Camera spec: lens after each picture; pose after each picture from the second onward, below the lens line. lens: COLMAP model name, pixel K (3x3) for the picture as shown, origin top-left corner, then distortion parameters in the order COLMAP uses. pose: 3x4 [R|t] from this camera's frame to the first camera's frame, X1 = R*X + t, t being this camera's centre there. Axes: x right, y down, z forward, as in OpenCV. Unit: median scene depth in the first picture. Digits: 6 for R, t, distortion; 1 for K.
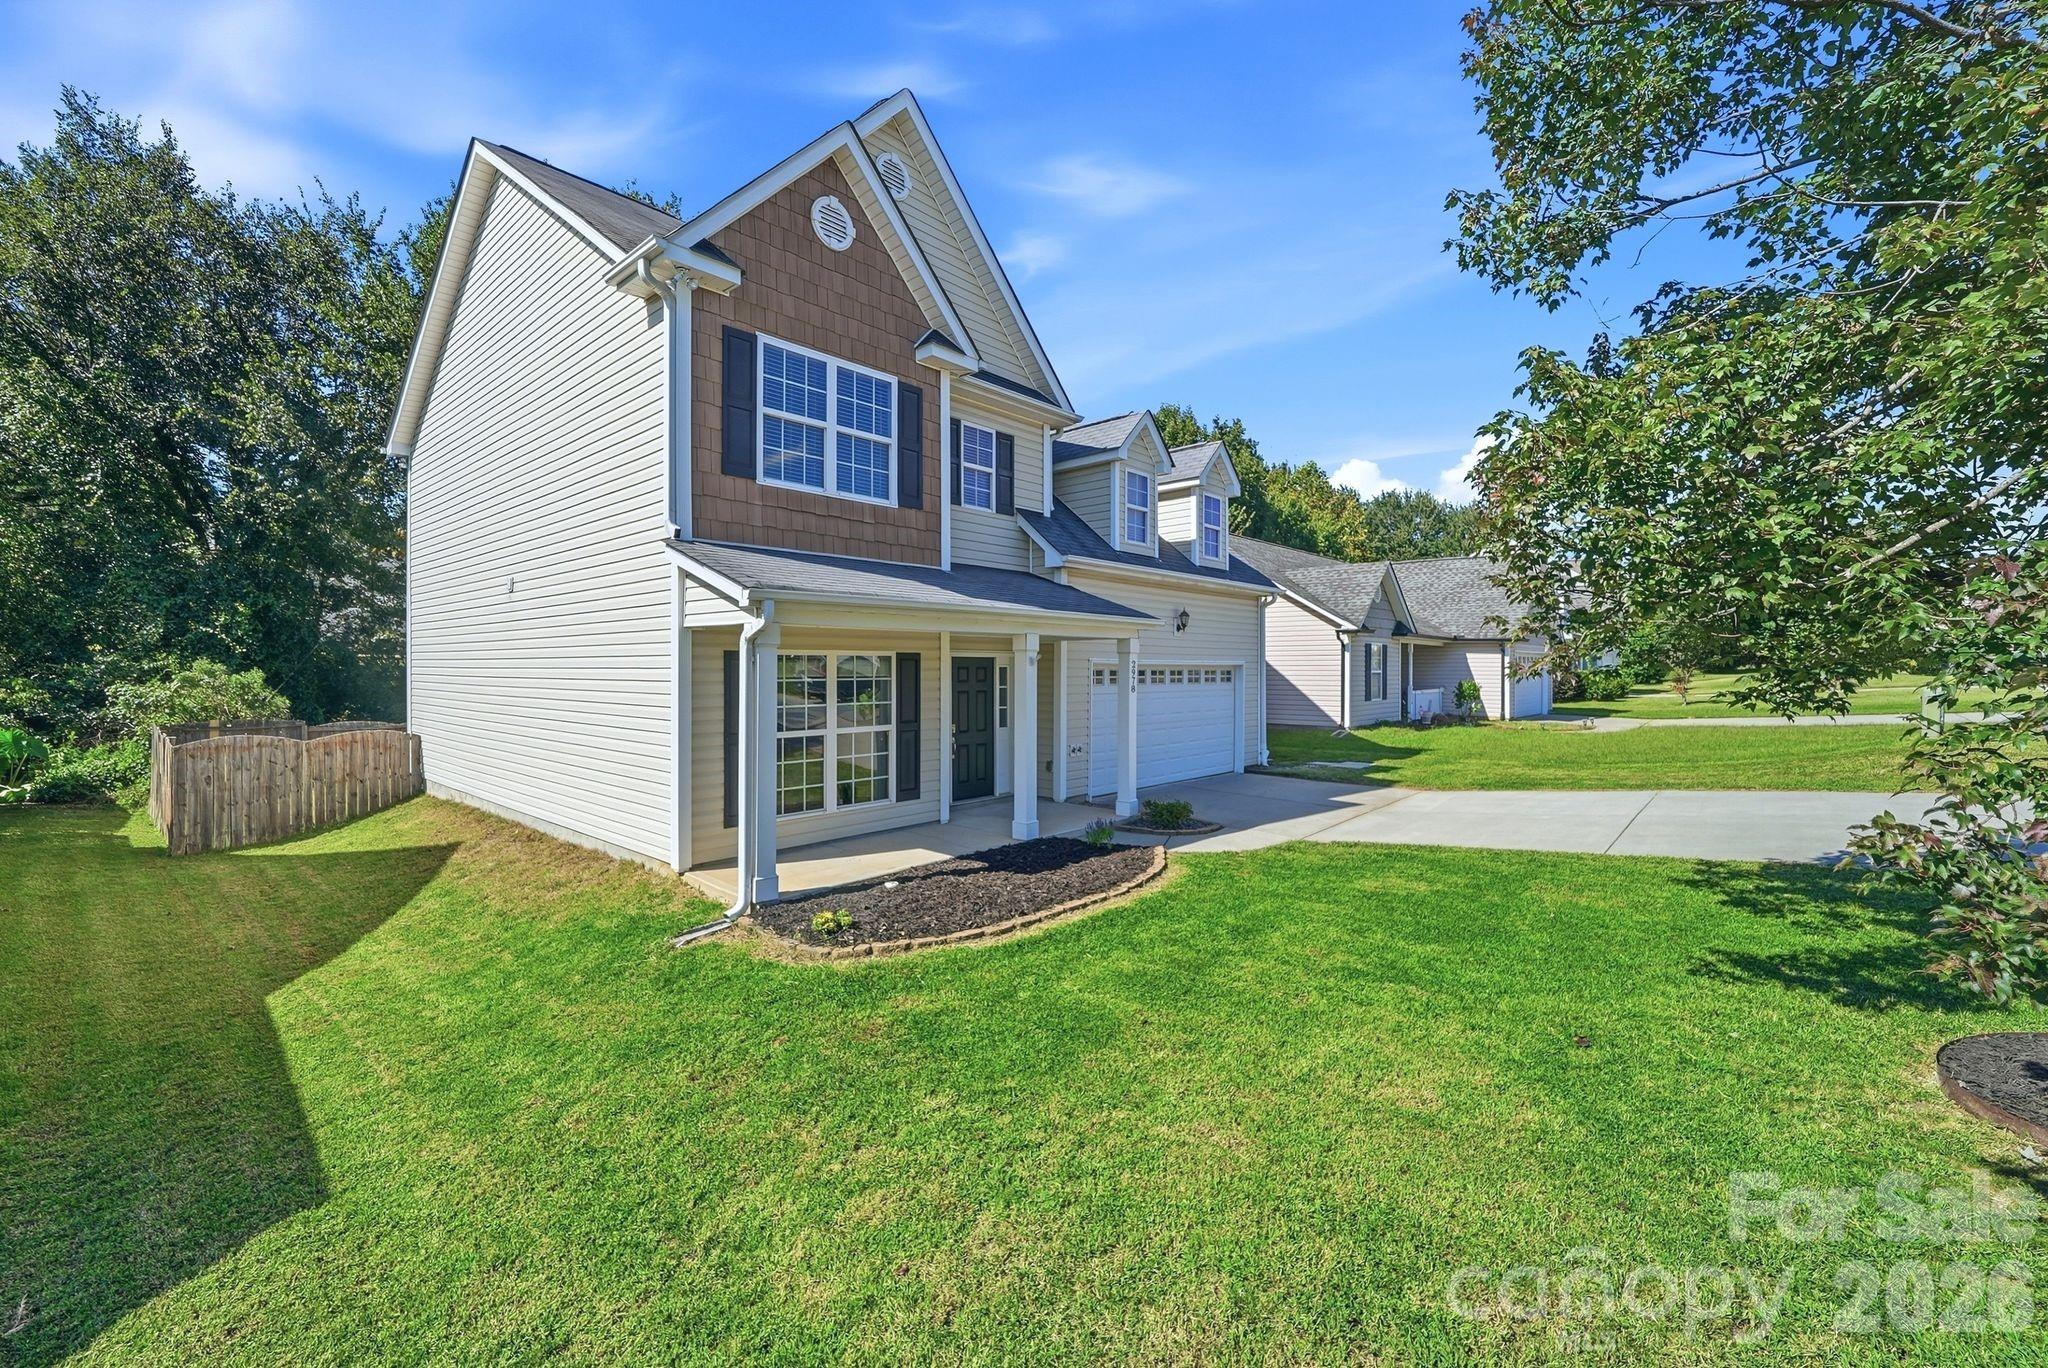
lens RADIAL K [[839.9, 0, 1022.0], [0, 839.9, 676.7], [0, 0, 1]] dist [-0.002104, 0.001011]
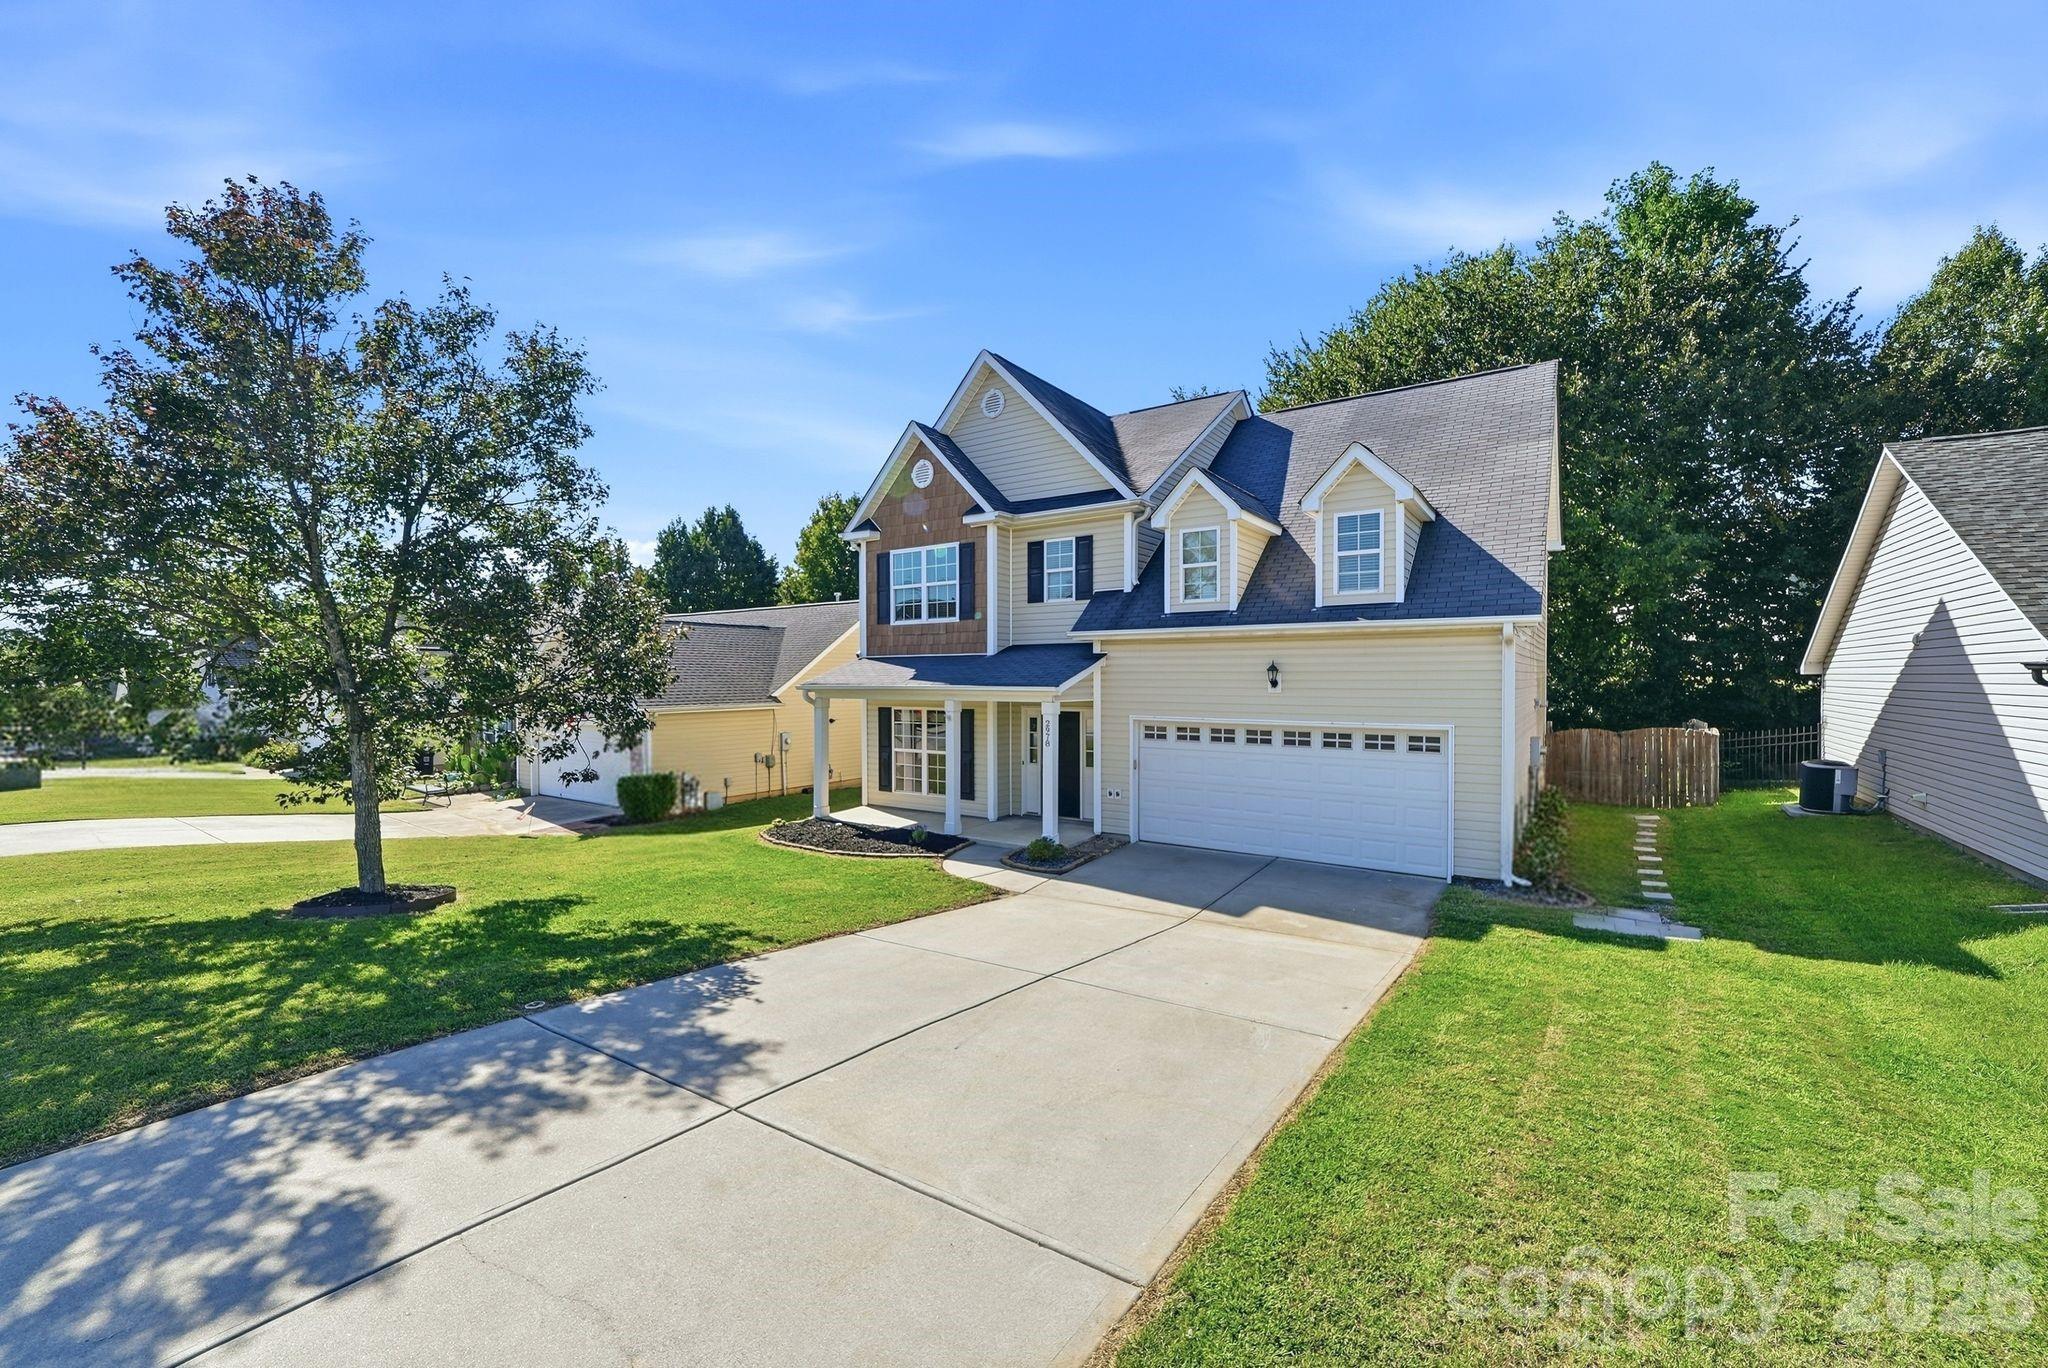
lens RADIAL K [[816.0, 0, 1033.5], [0, 816.0, 690.2], [0, 0, 1]] dist [-0.002001, -0.000149]
pose [[0.149391, 0.017173, -0.988629, 1.213455], [-0.006998, 0.999842, 0.016310, -0.076817], [0.988753, 0.004482, 0.149488, 0.751127]]
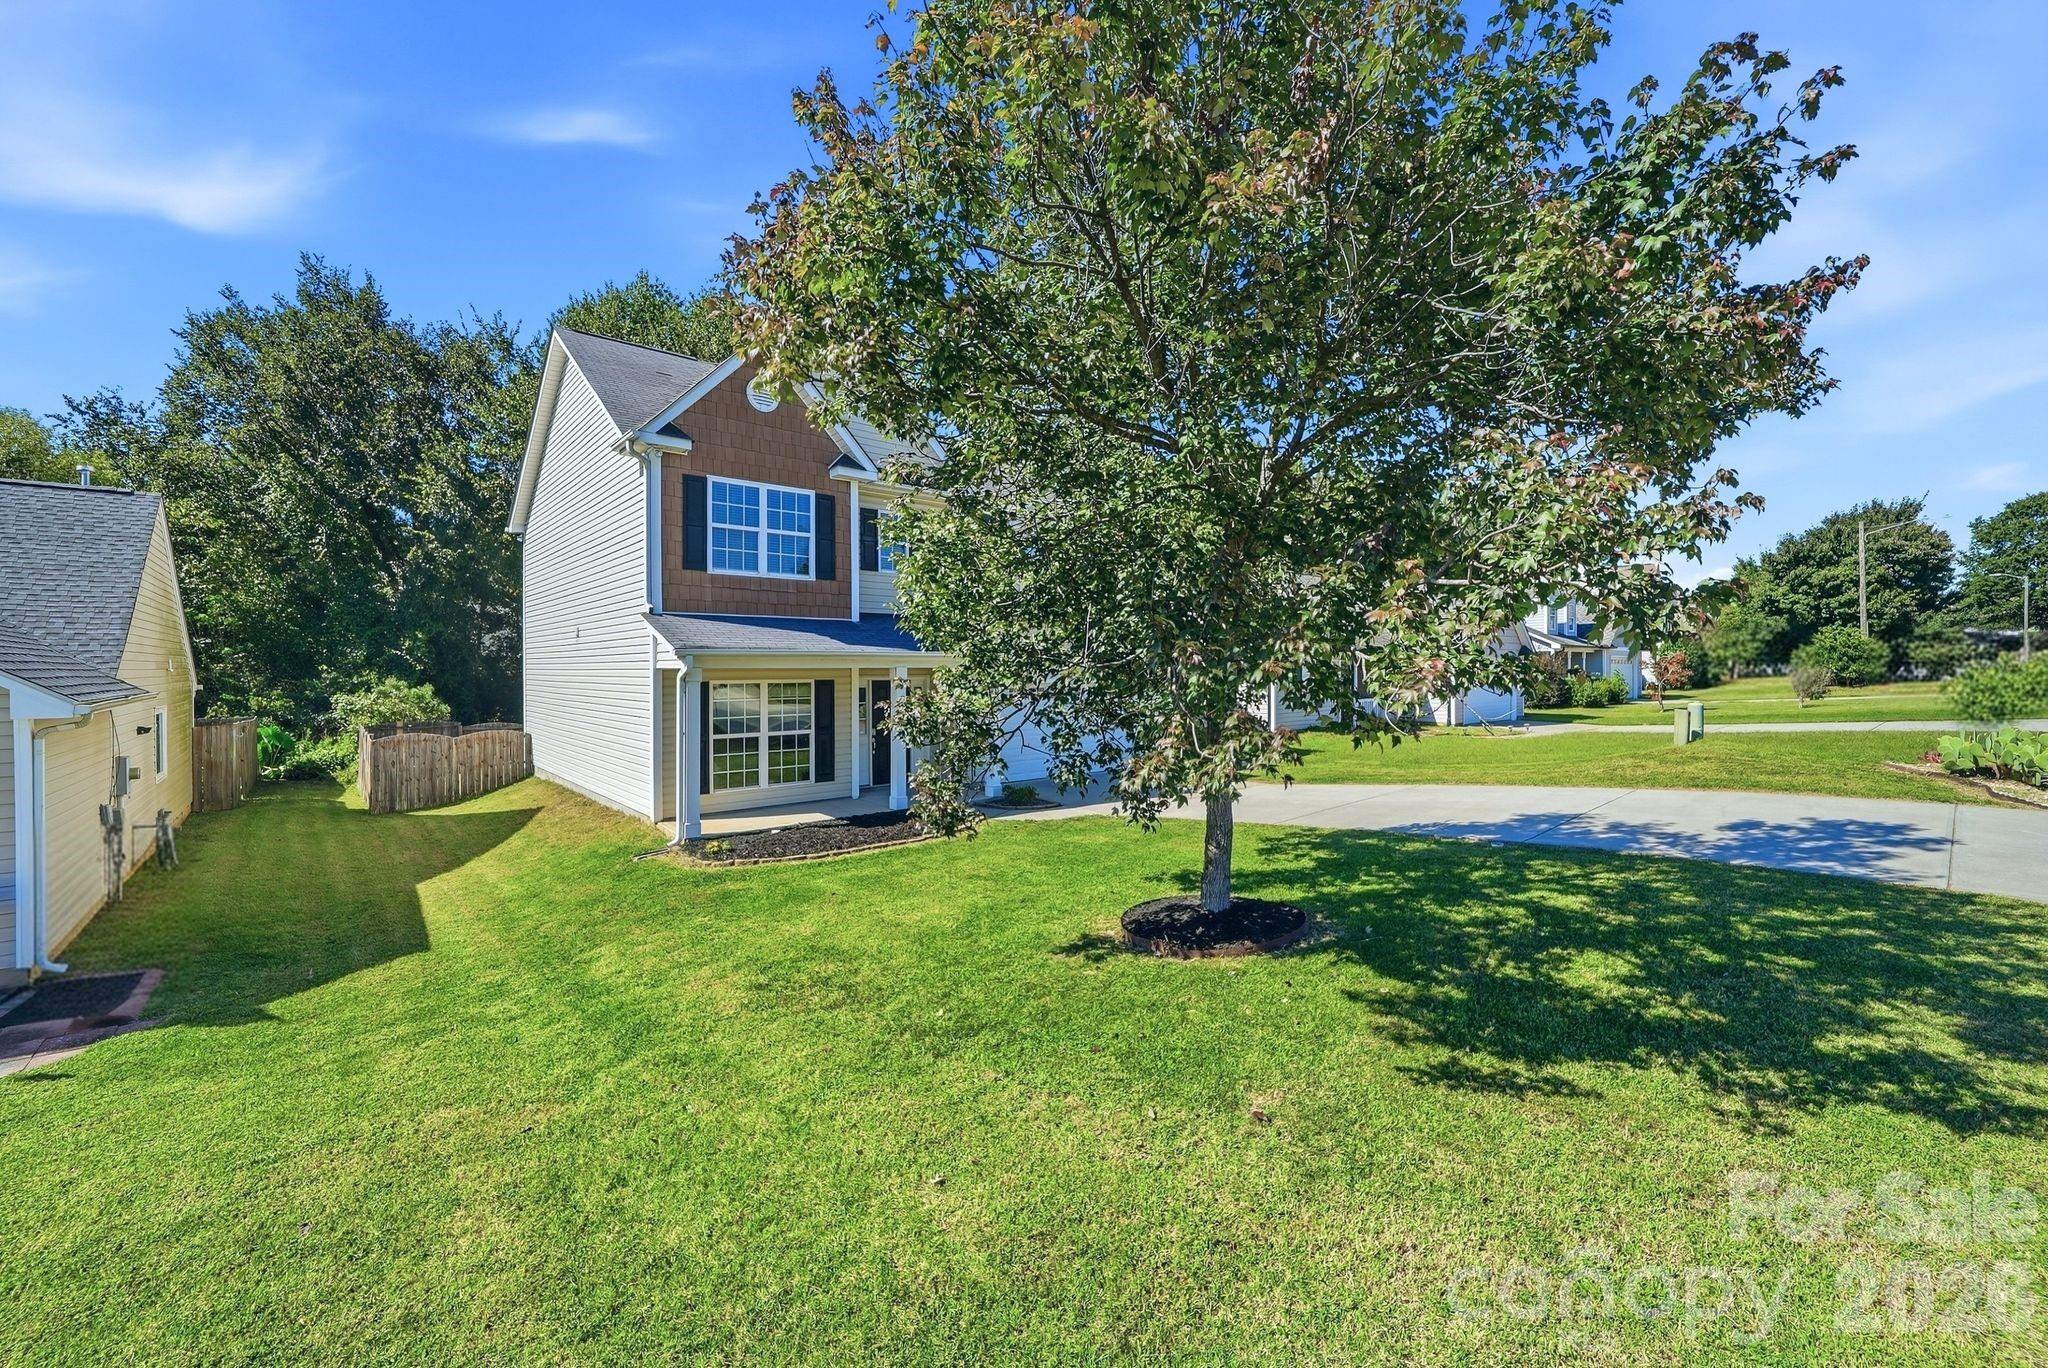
lens RADIAL K [[825.2, 0, 1029.7], [0, 825.2, 679.1], [0, 0, 1]] dist [-0.003915, -0.000124]
pose [[0.992686, -0.001430, -0.120713, 0.325731], [0.001618, 0.999998, 0.001461, -0.026399], [0.120710, -0.001645, 0.992686, -0.310260]]
